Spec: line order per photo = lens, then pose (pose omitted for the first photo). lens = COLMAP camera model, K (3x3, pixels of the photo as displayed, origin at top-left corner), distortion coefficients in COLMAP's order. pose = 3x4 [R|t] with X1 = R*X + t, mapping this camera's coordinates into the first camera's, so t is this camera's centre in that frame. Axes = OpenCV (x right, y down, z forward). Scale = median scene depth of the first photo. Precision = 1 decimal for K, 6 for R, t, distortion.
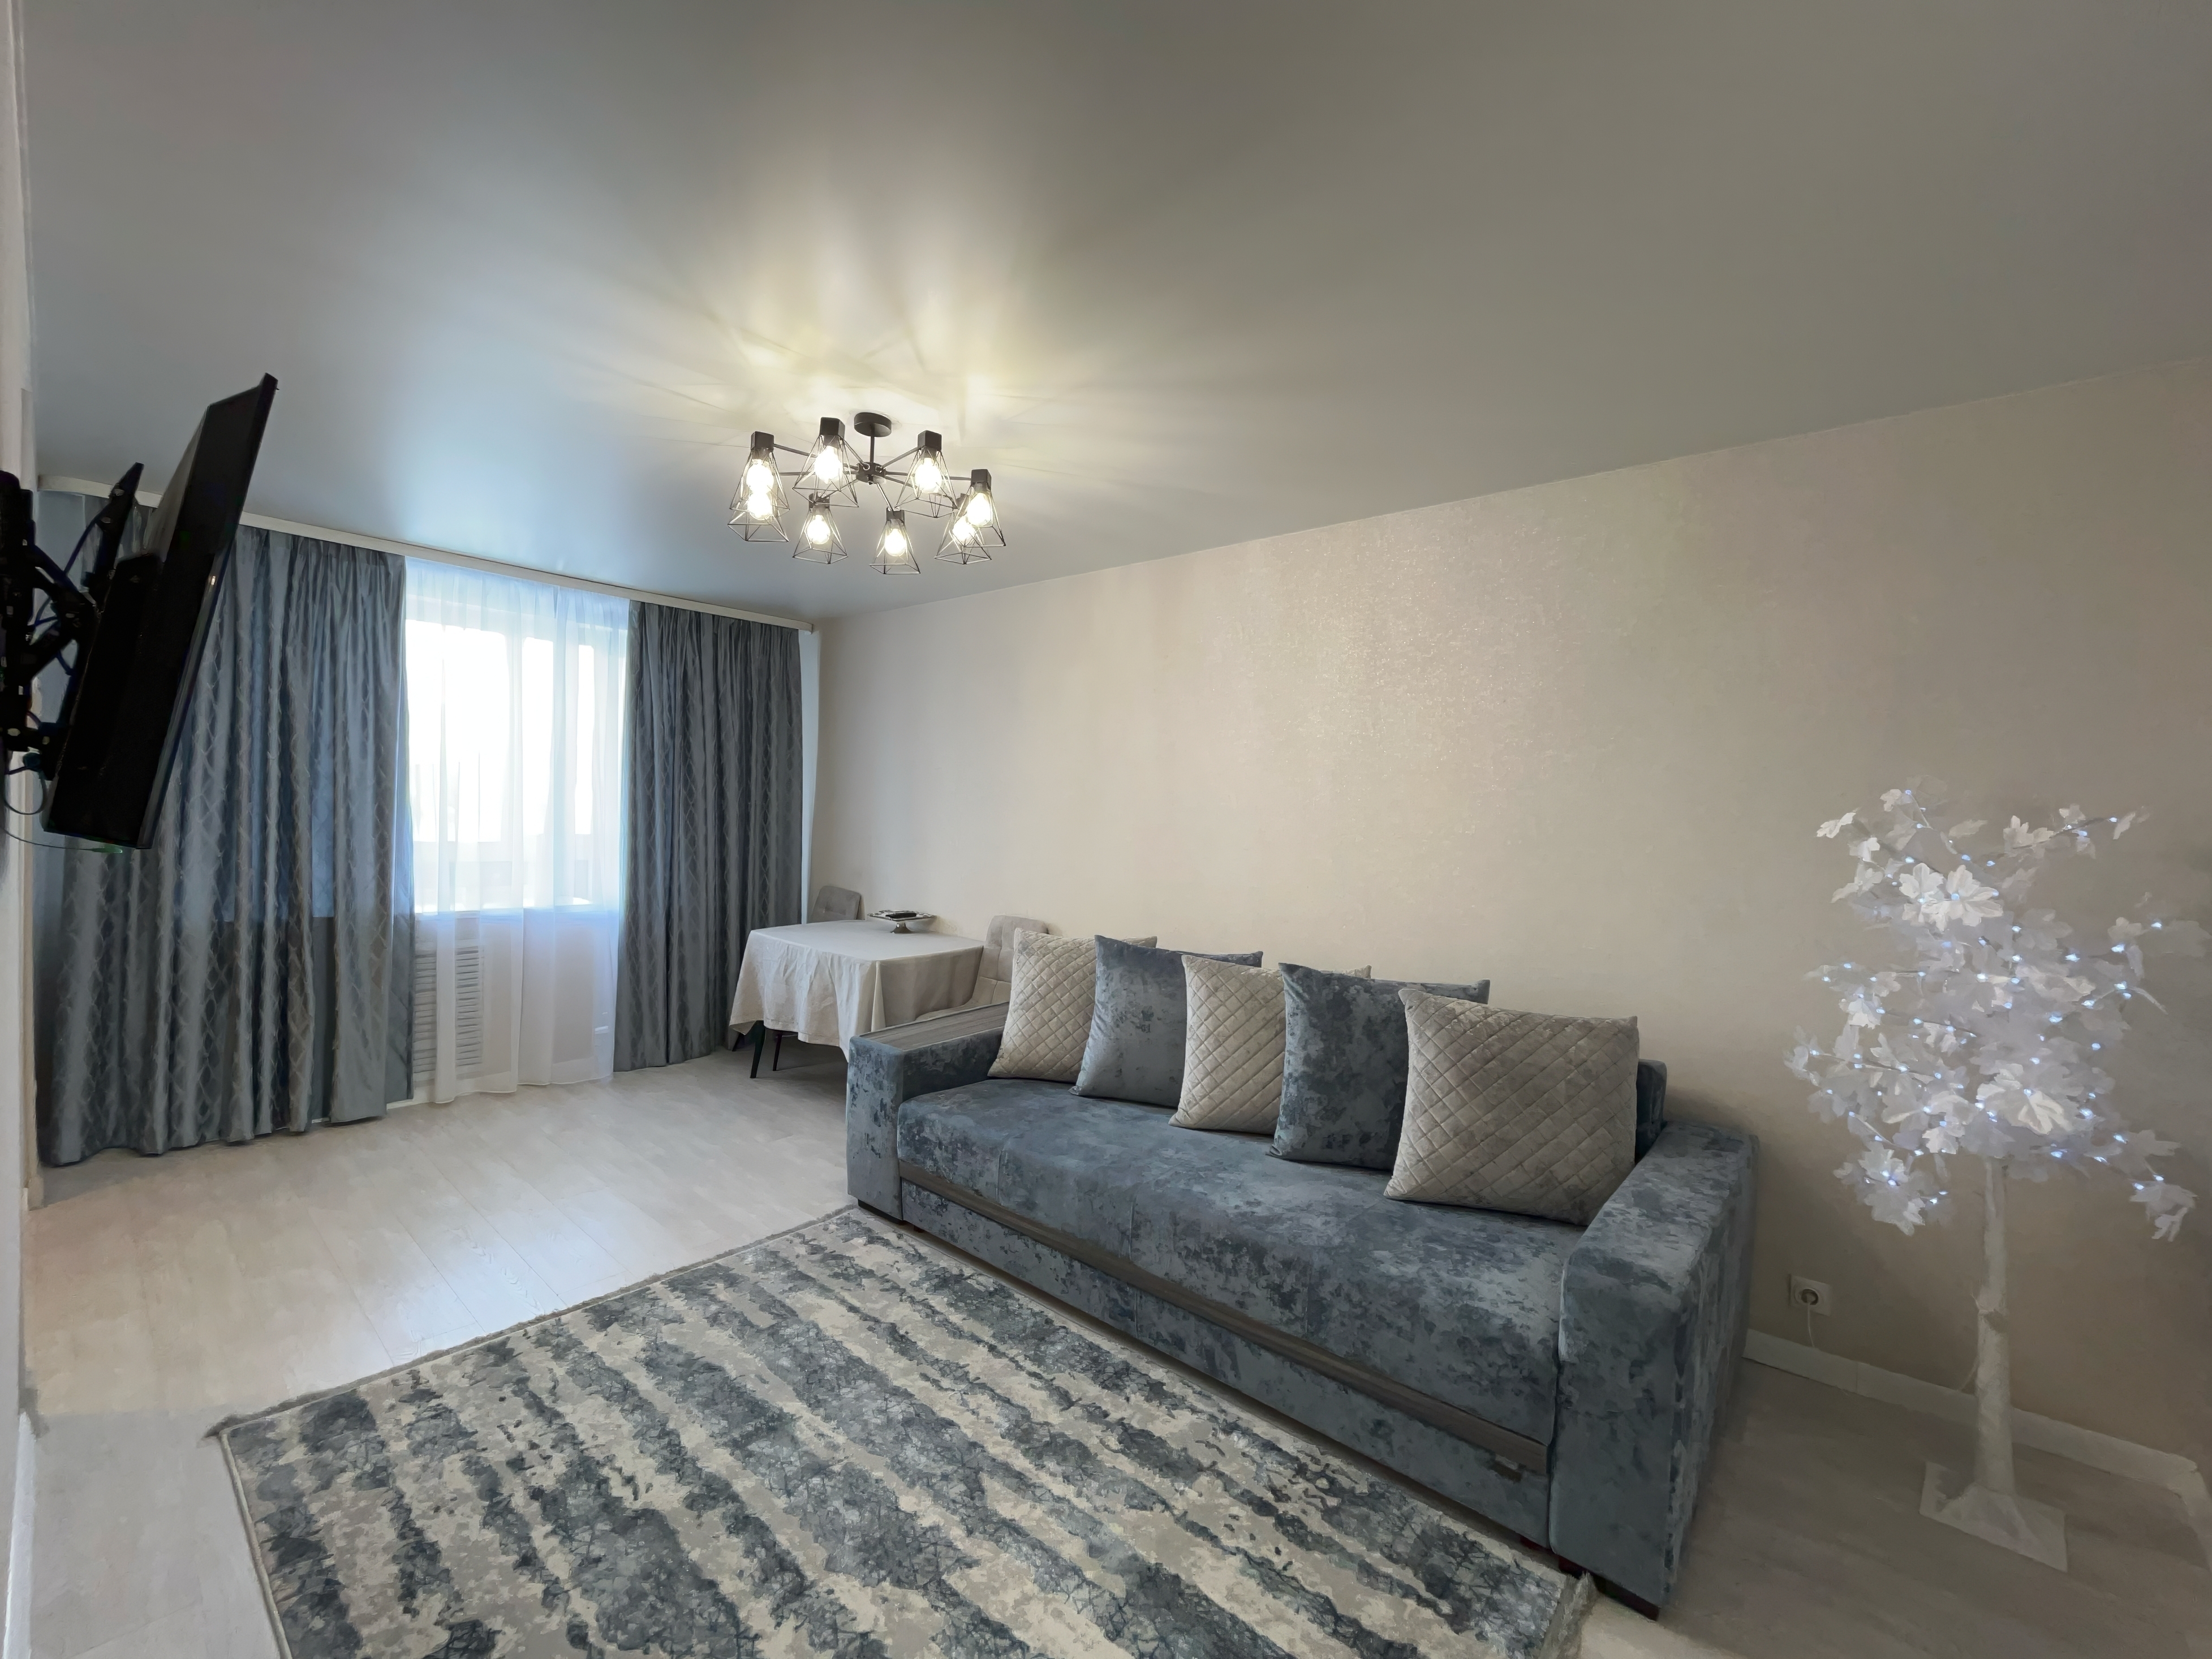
lens RADIAL K [[914.8, 0, 1097.9], [0, 914.8, 830.0], [0, 0, 1]] dist [-0.002775, -0.000568]
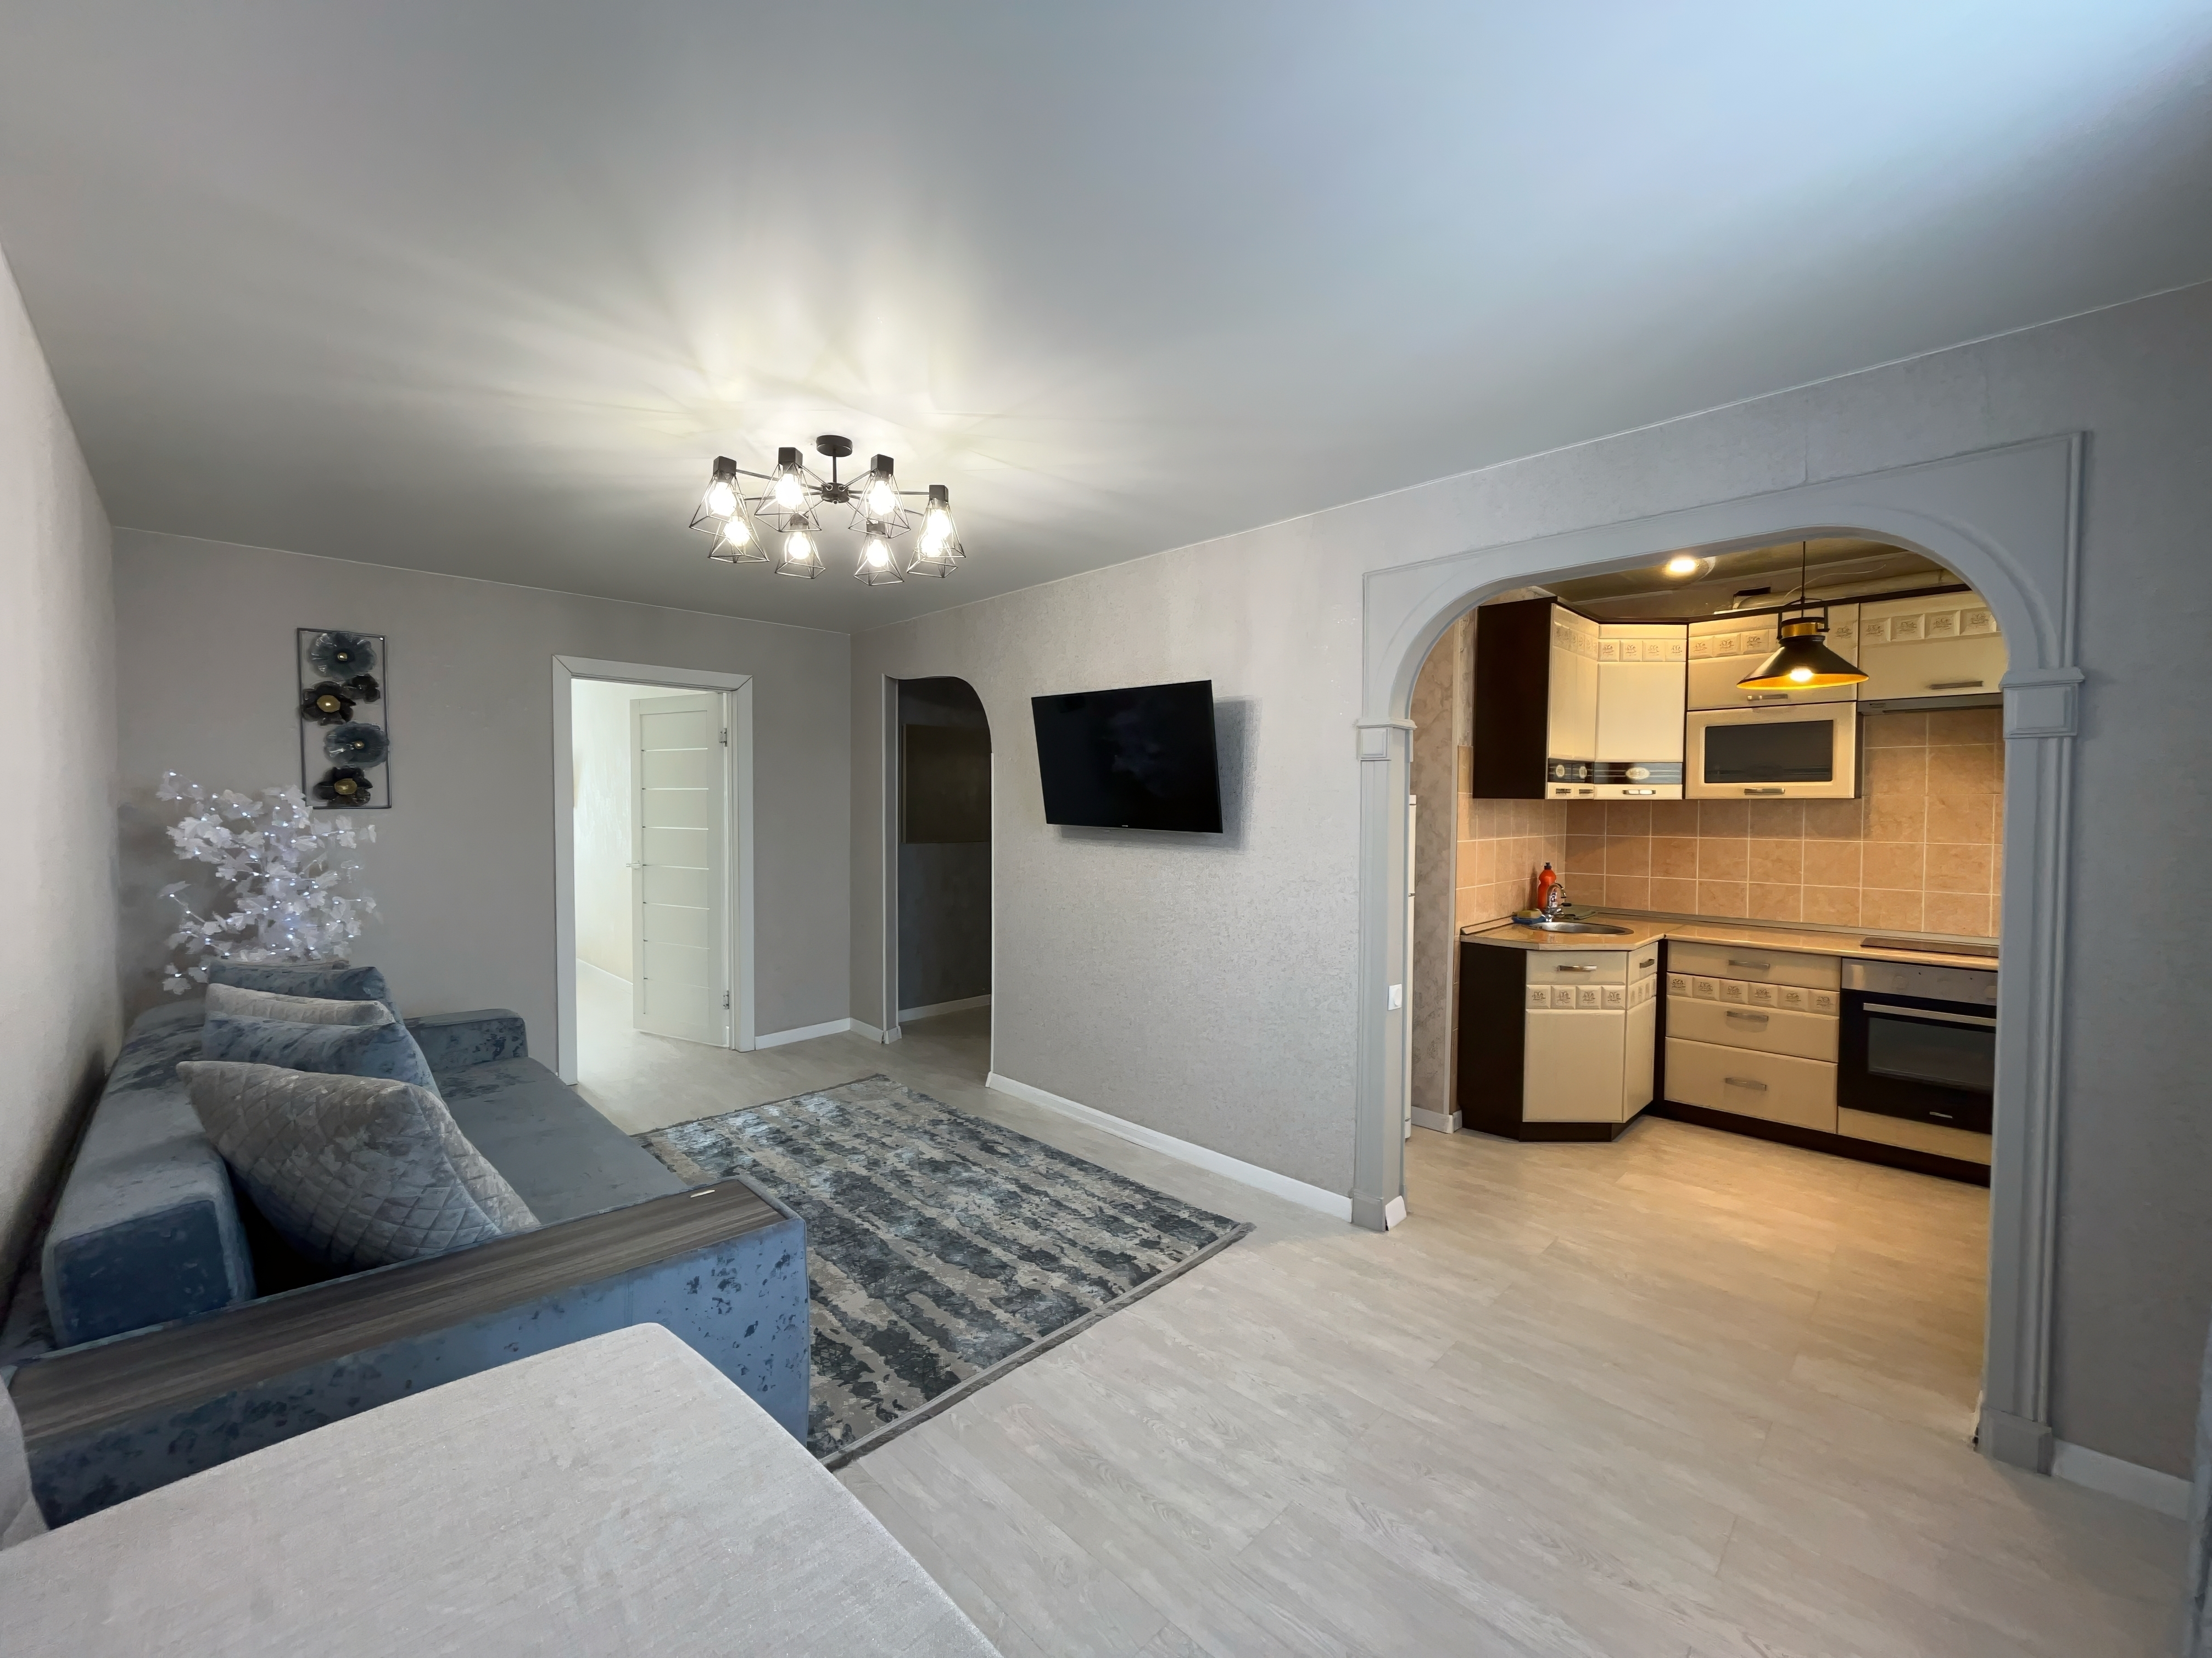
lens RADIAL K [[891.9, 0, 1101.8], [0, 891.9, 831.3], [0, 0, 1]] dist [-0.003482, -0.000187]
pose [[-0.996279, -0.031827, 0.080090, -0.638076], [-0.028224, 0.998555, 0.045730, -0.058999], [-0.081429, 0.043299, -0.995738, 1.968345]]
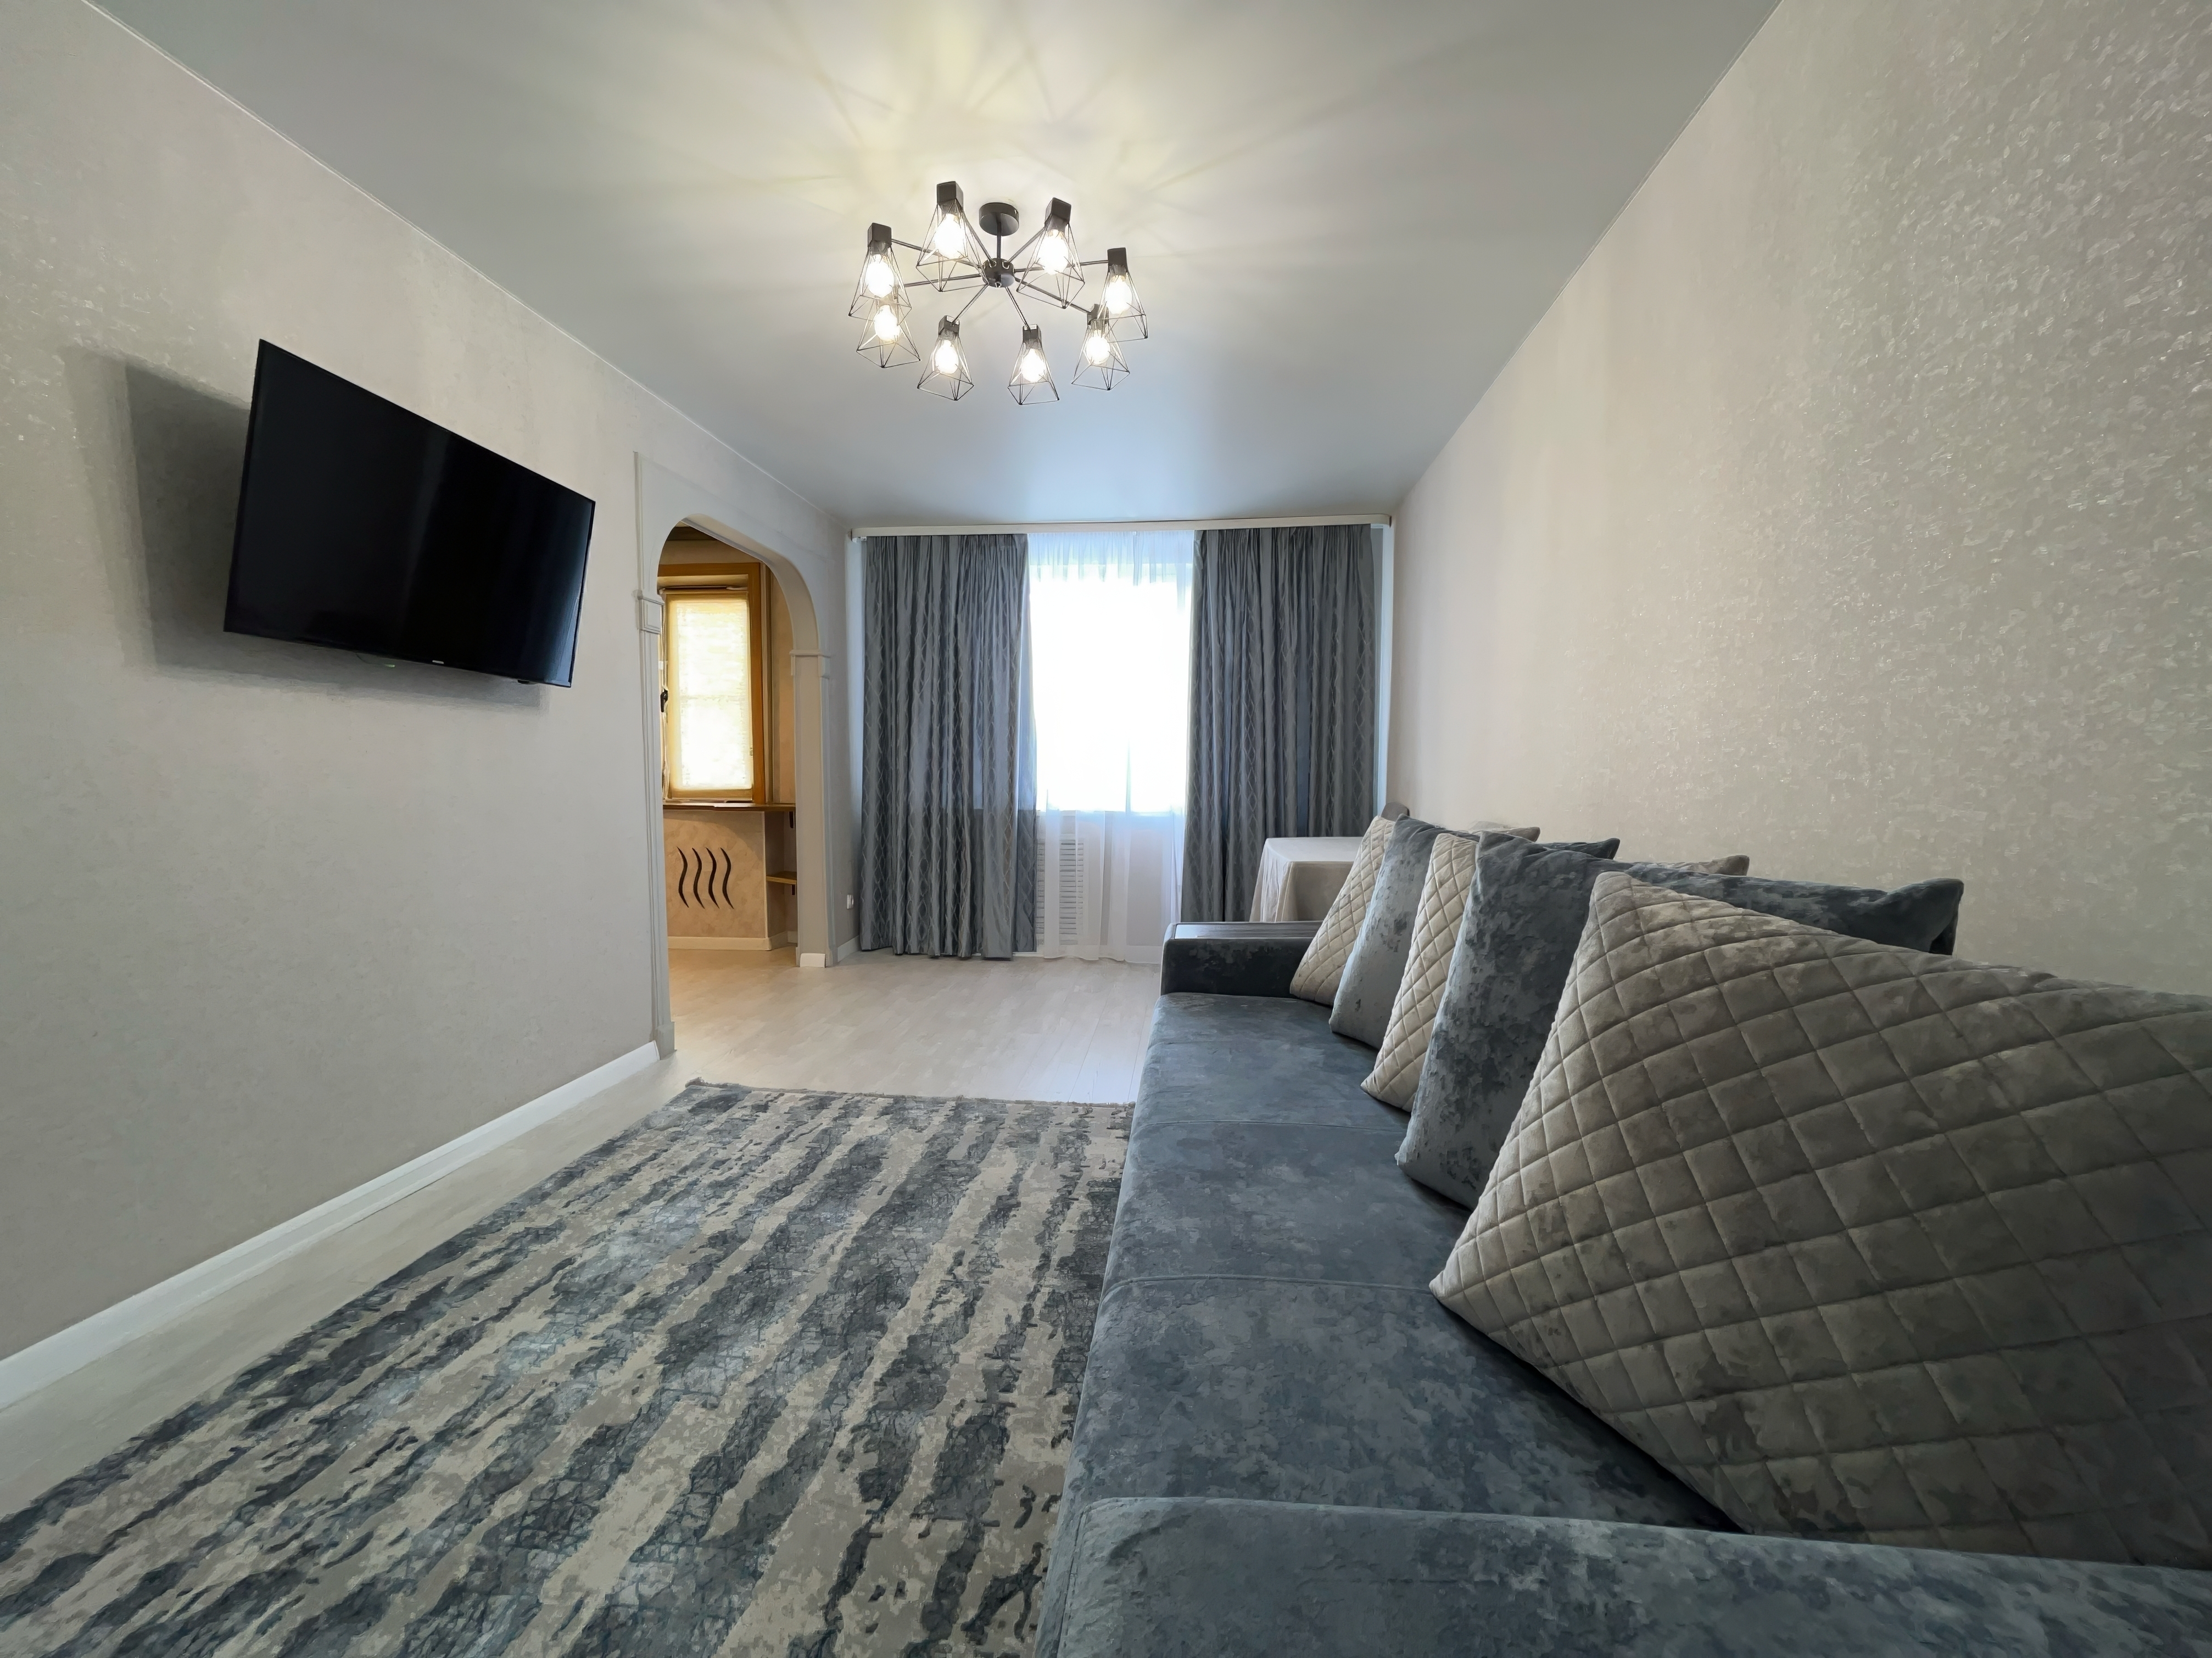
lens RADIAL K [[886.0, 0, 1090.7], [0, 886.0, 825.1], [0, 0, 1]] dist [-0.000307, 0.000028]
pose [[0.565046, 0.013929, -0.824942, 0.539370], [0.001590, 0.999837, 0.017971, 0.142540], [0.825058, -0.011467, 0.564932, 0.555092]]
